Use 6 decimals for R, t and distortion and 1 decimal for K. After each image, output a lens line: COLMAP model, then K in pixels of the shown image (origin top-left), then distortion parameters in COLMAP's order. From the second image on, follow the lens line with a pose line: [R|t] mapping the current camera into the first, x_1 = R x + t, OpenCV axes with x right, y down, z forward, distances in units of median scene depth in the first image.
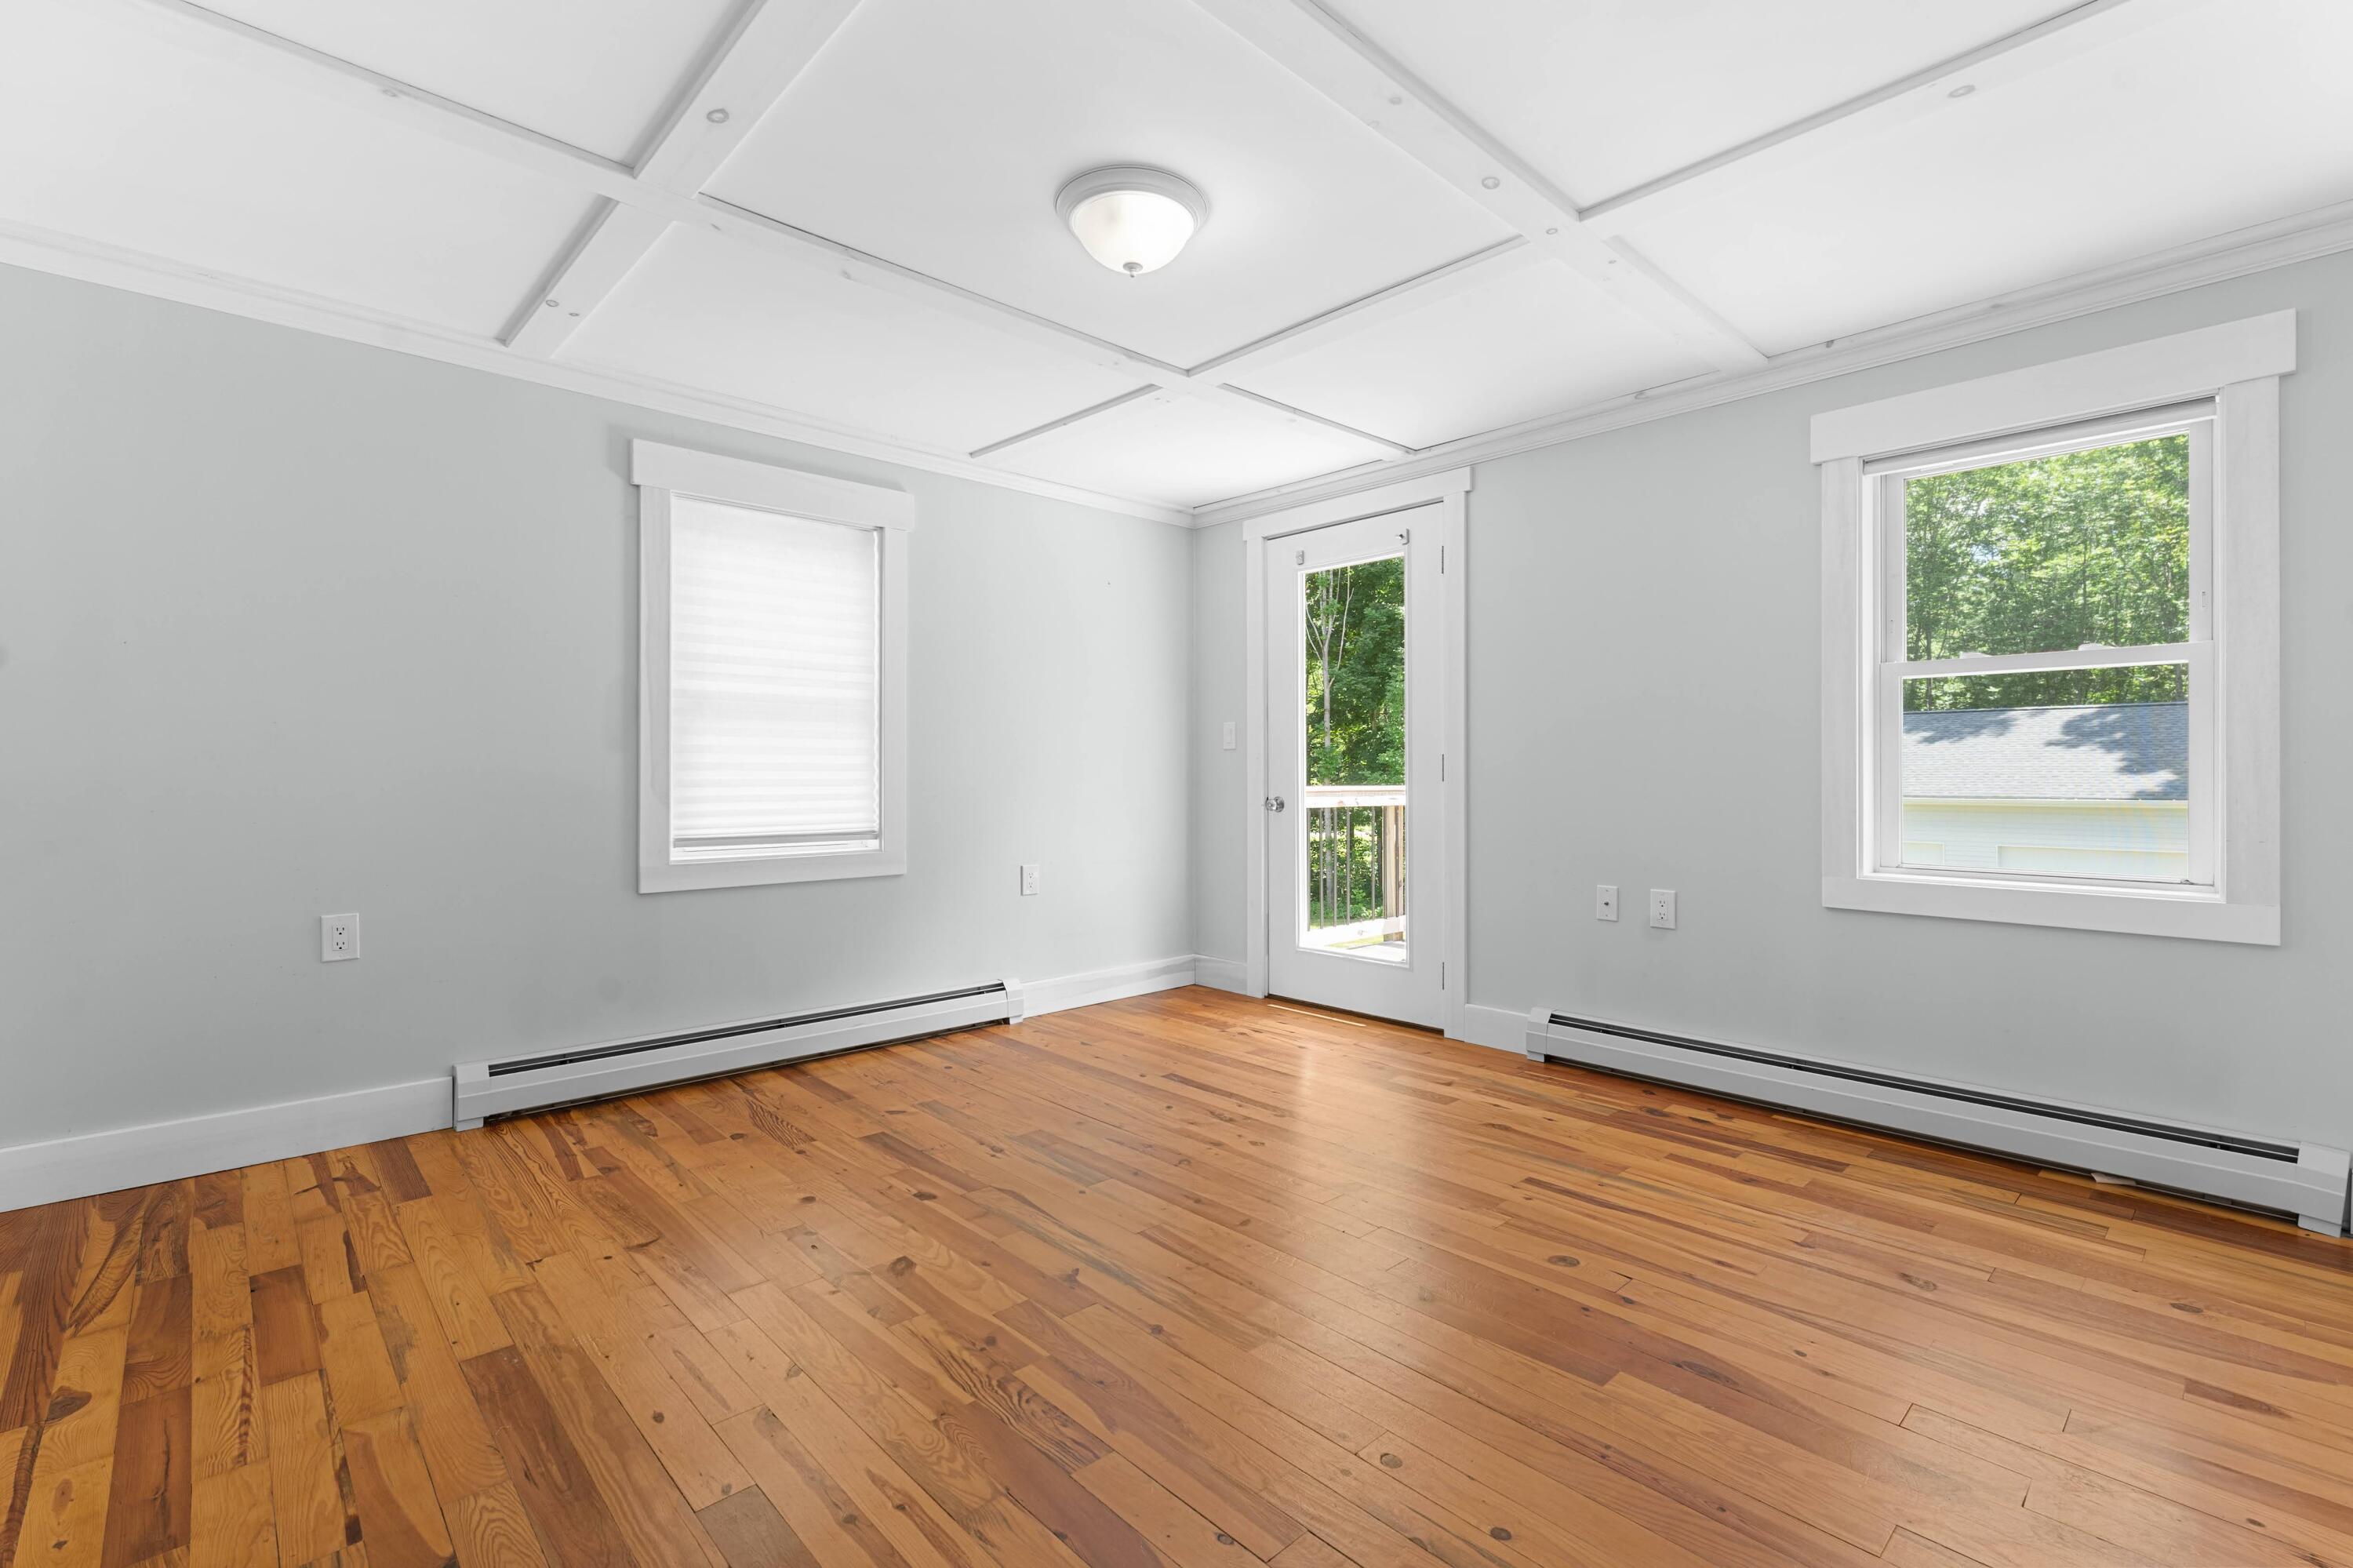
lens RADIAL K [[1044.5, 0, 1185.1], [0, 1044.5, 774.1], [0, 0, 1]] dist [0.002098, -0.000296]
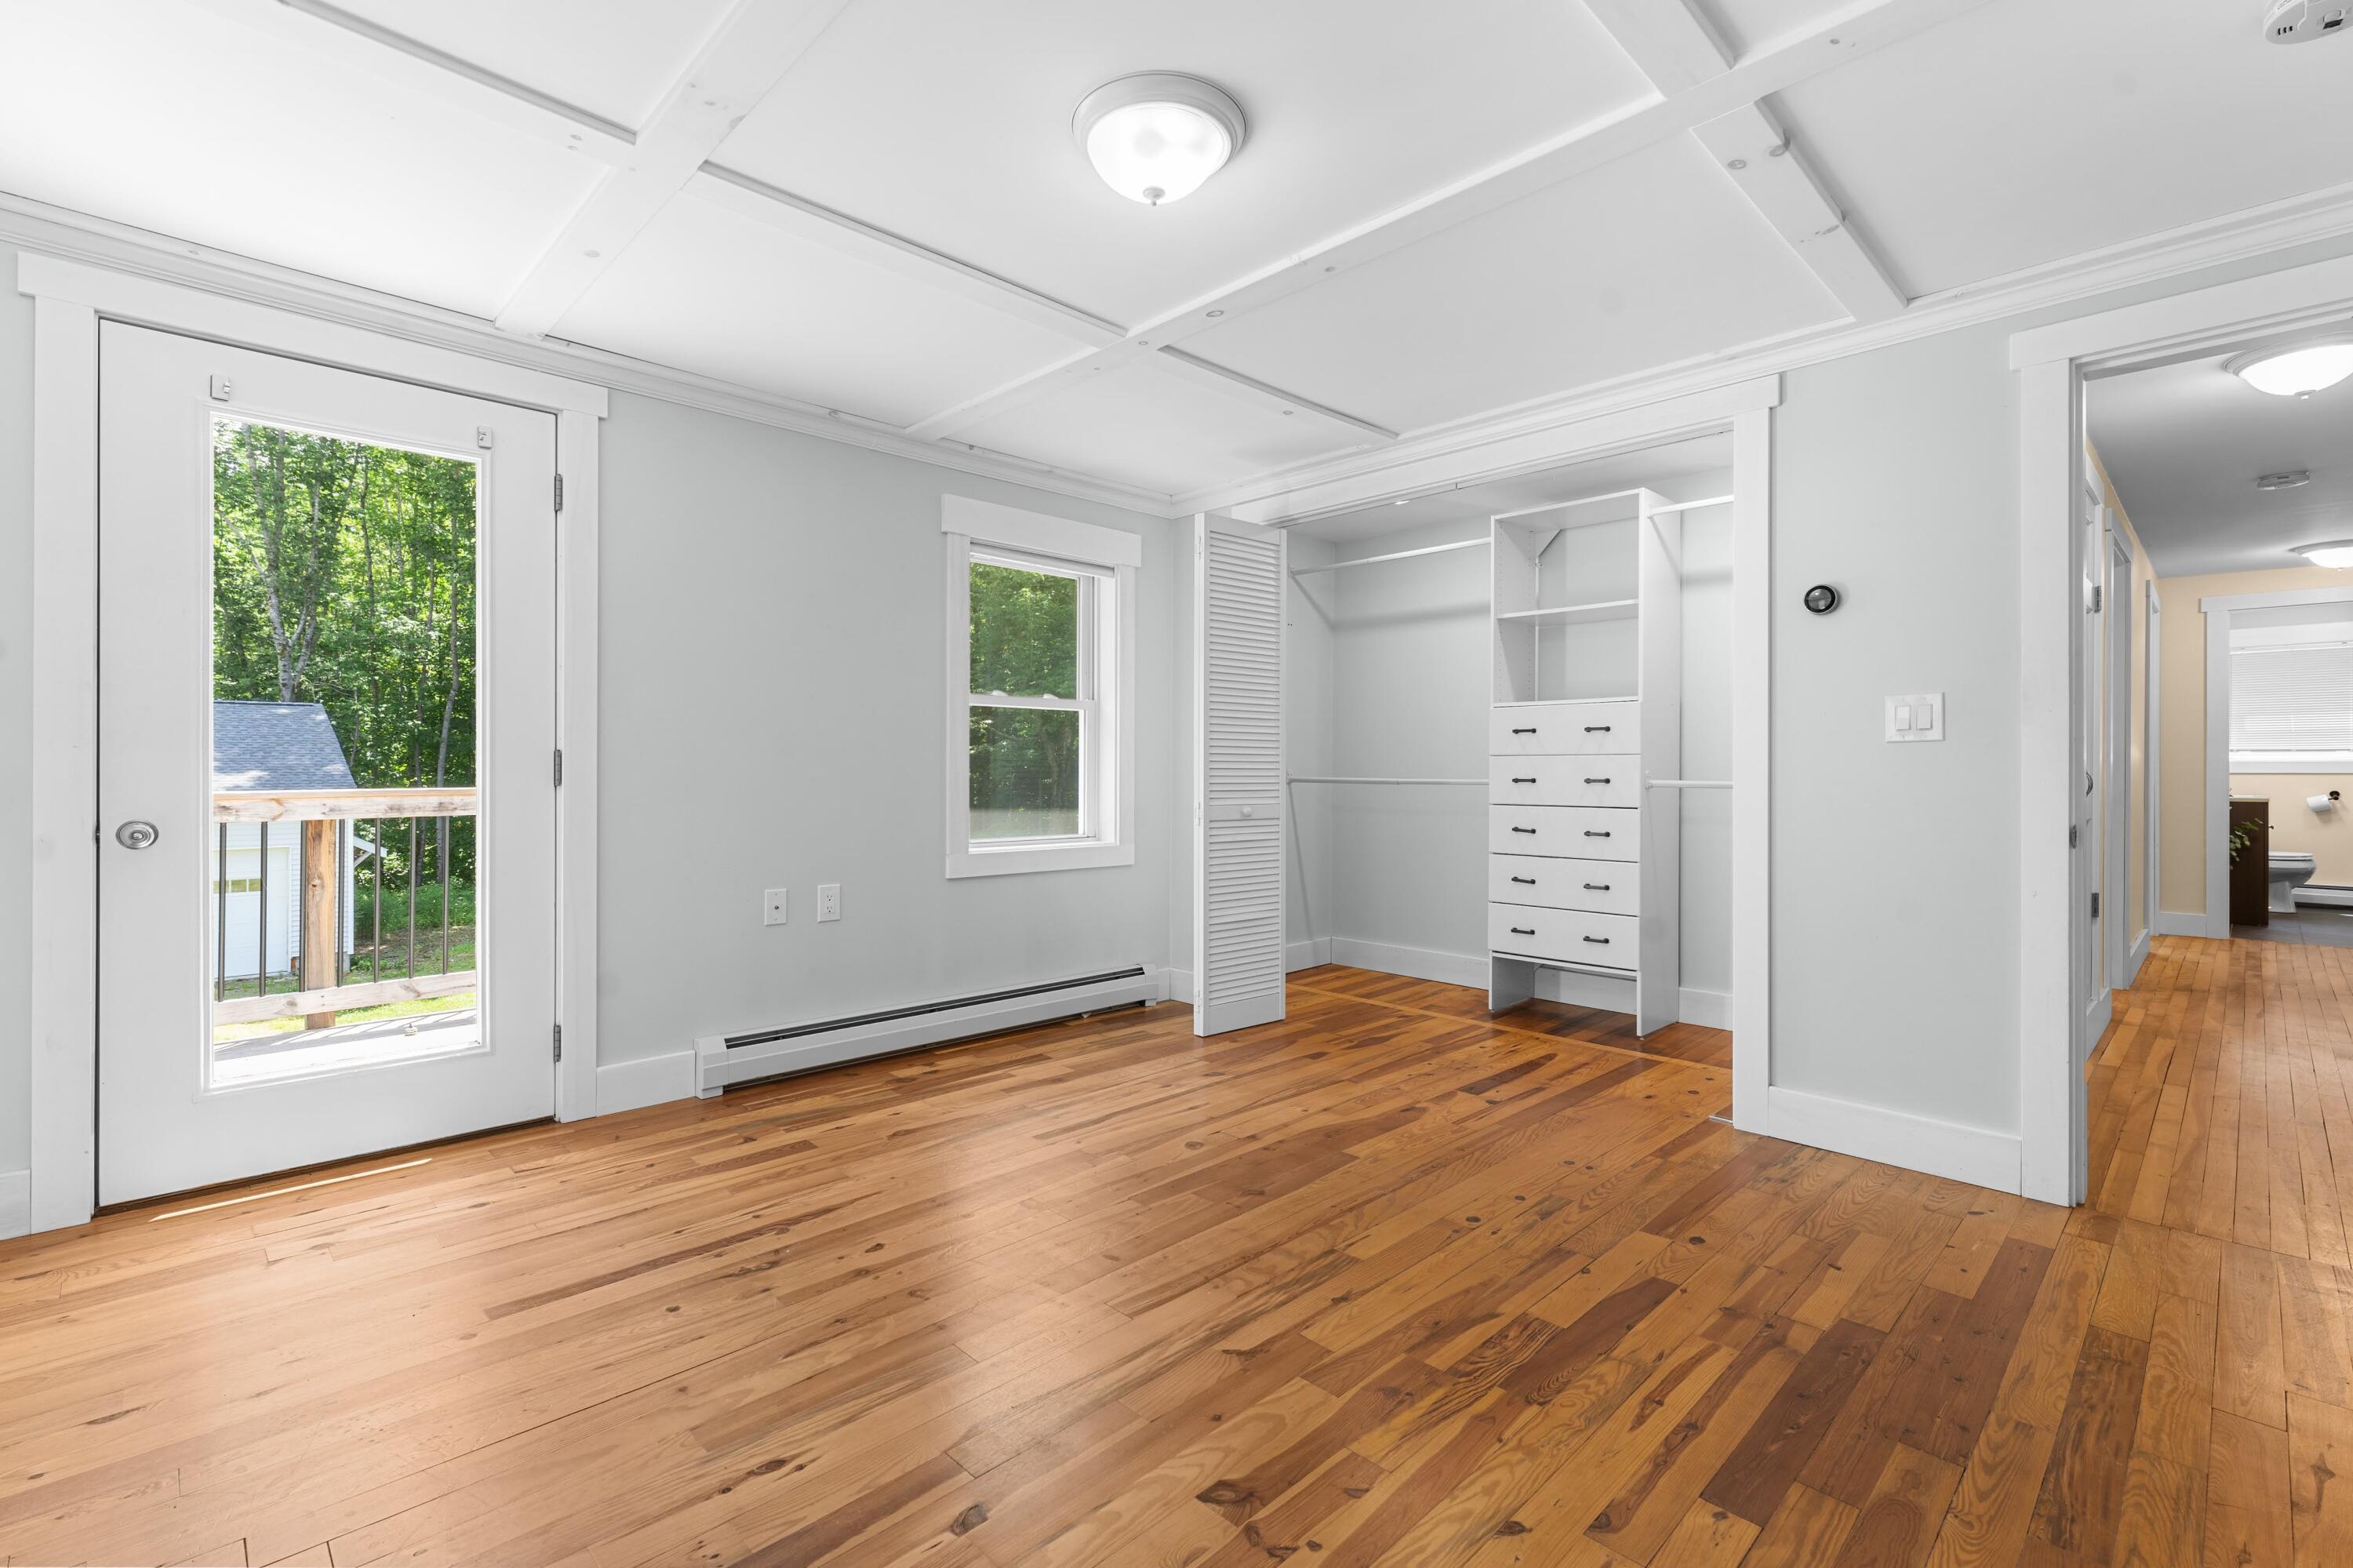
lens RADIAL K [[1044.5, 0, 1184.8], [0, 1044.5, 776.7], [0, 0, 1]] dist [0.002098, -0.000296]
pose [[-0.021212, -0.004331, 0.999766, -0.739951], [-0.000216, 0.999991, 0.004327, -0.004954], [-0.999775, -0.000124, -0.021213, 0.803646]]
